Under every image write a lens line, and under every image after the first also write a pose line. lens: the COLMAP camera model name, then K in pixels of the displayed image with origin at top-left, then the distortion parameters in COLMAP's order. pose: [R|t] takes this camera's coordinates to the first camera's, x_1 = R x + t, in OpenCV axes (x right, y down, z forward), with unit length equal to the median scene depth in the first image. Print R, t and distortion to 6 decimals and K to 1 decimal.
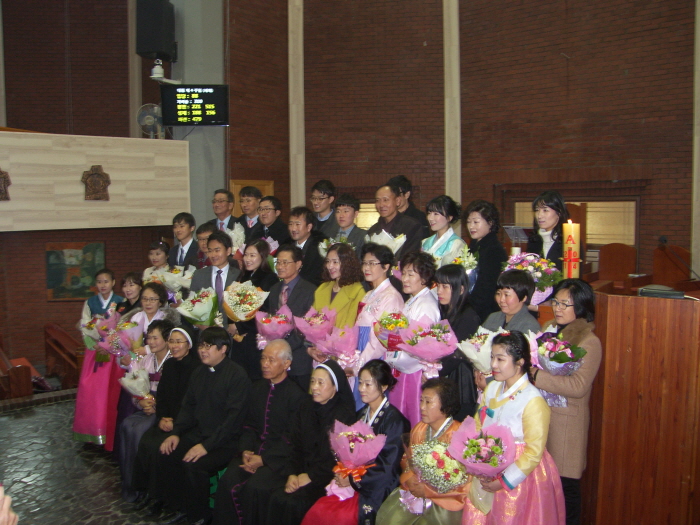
lens RADIAL K [[625.2, 0, 351.9], [0, 625.2, 263.3], [0, 0, 1]] dist [-0.182964, 0.156593]
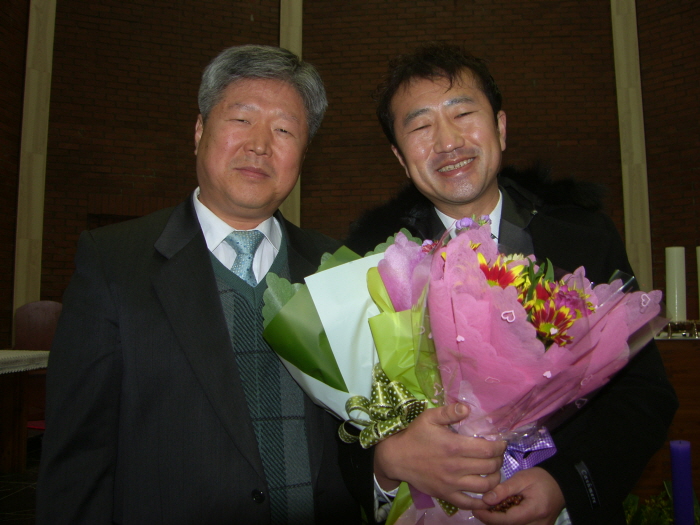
lens RADIAL K [[625.2, 0, 351.9], [0, 625.2, 263.3], [0, 0, 1]] dist [-0.182964, 0.156593]
pose [[0.854312, 0.053772, 0.516971, -0.126782], [0.038148, 0.985464, -0.165543, 0.032738], [-0.518358, 0.161147, 0.839843, 0.421379]]
